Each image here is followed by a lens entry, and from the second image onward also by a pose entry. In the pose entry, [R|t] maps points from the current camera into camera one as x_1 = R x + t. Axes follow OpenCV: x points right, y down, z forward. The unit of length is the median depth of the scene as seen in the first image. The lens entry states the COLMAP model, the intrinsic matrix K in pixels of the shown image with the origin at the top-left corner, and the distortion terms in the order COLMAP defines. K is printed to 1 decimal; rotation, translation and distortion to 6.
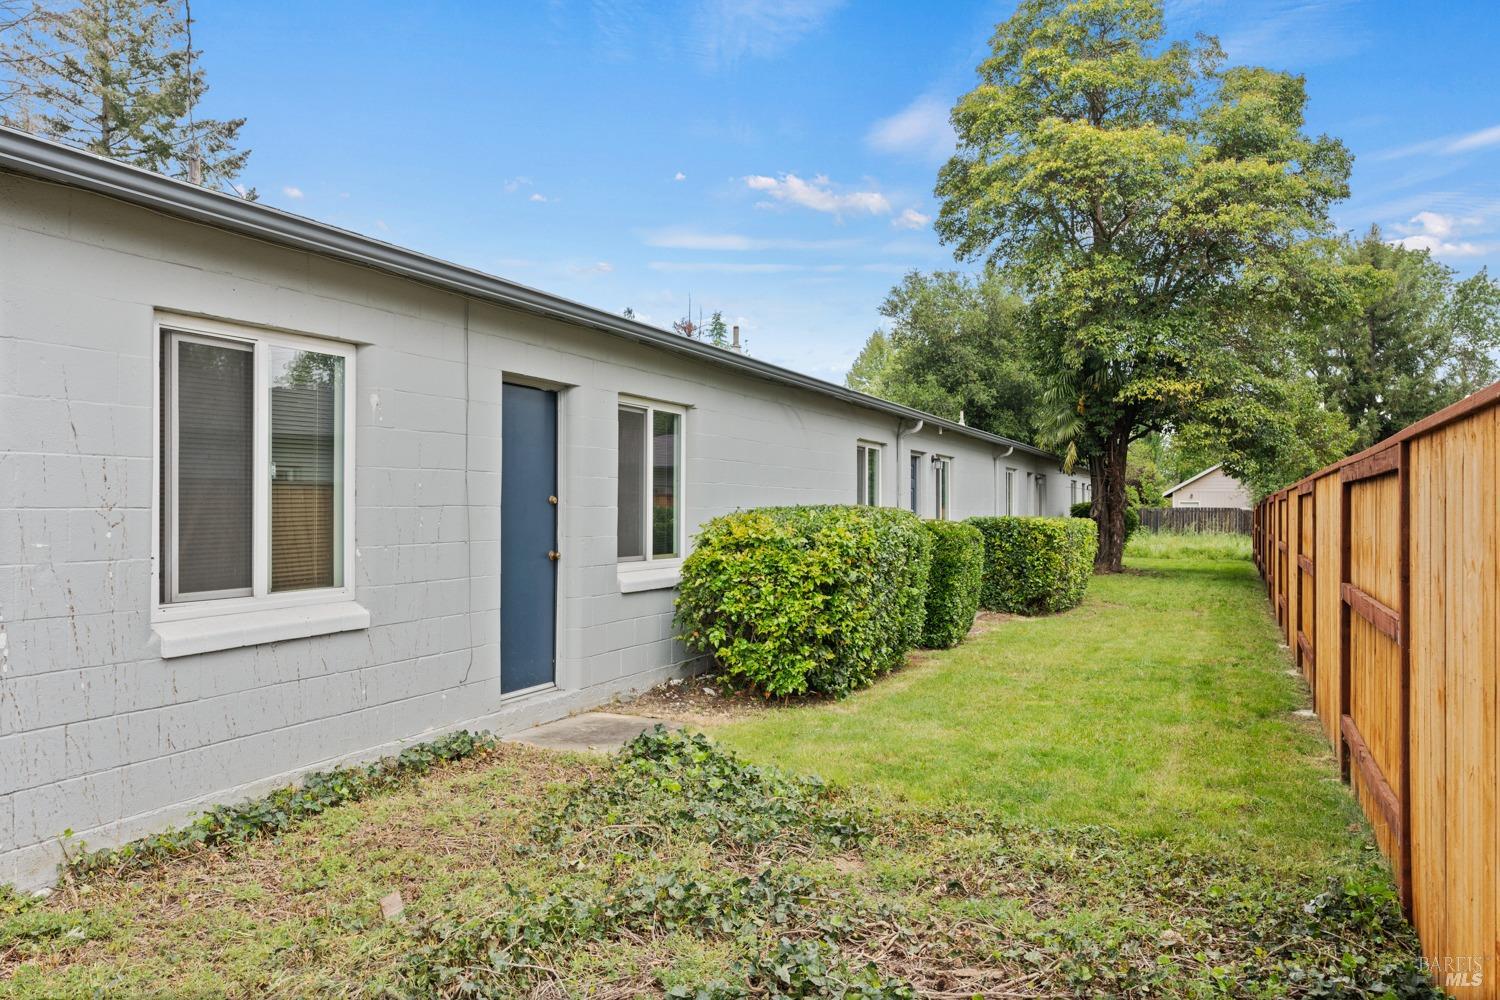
lens RADIAL K [[1148.7, 0, 743.9], [0, 1148.7, 509.0], [0, 0, 1]] dist [-0.006729, -0.007459]
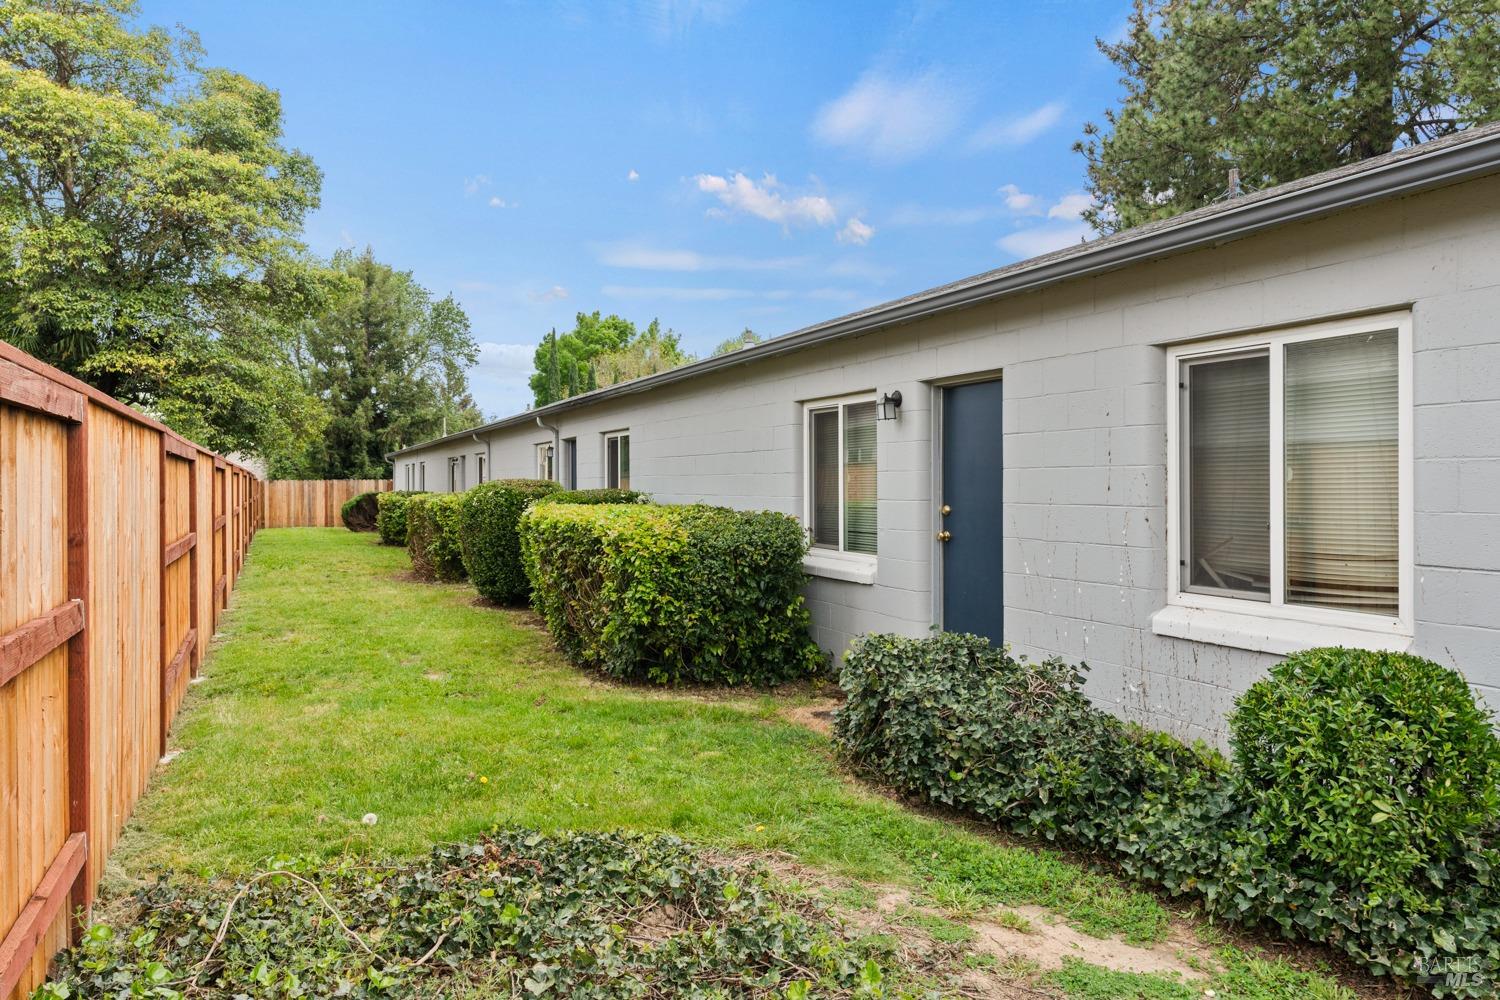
lens RADIAL K [[998.6, 0, 751.0], [0, 998.6, 499.4], [0, 0, 1]] dist [-0.018908, 0.014759]
pose [[0.659633, -0.018556, 0.751359, 0.064458], [0.005986, 0.999793, 0.019436, 0.001990], [-0.751564, -0.008323, 0.659607, 0.016587]]
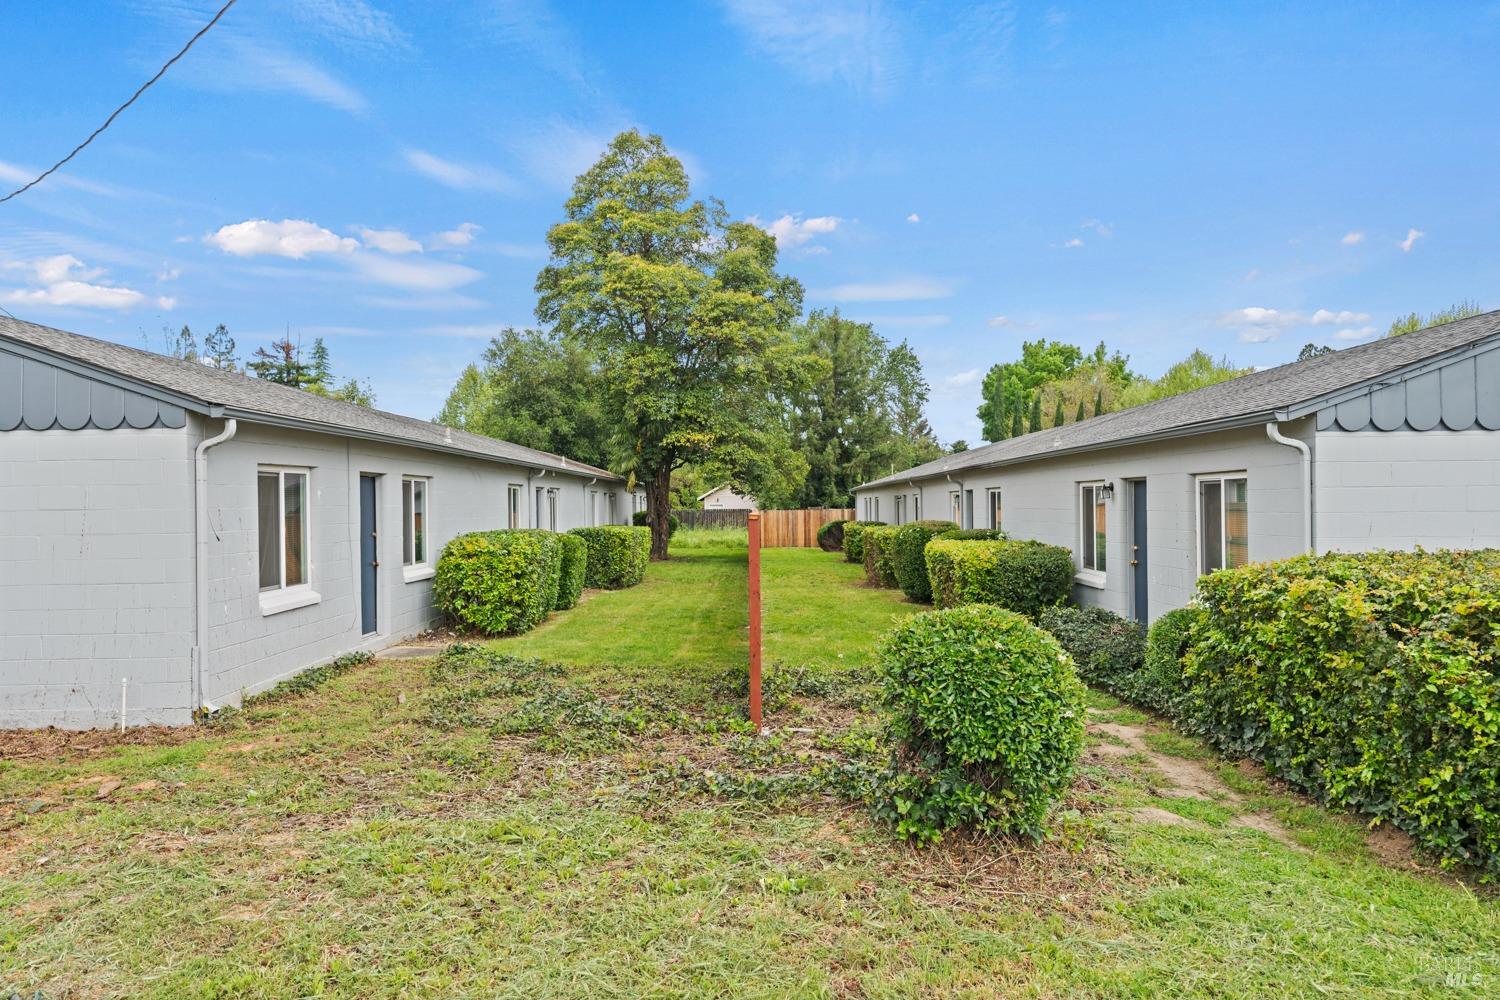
lens RADIAL K [[998.6, 0, 747.9], [0, 998.6, 504.4], [0, 0, 1]] dist [-0.018908, 0.014759]
pose [[0.922407, -0.014945, 0.385930, -0.077951], [0.016159, 0.999869, 0.000097, -0.016184], [-0.385882, 0.006147, 0.922528, -0.250883]]
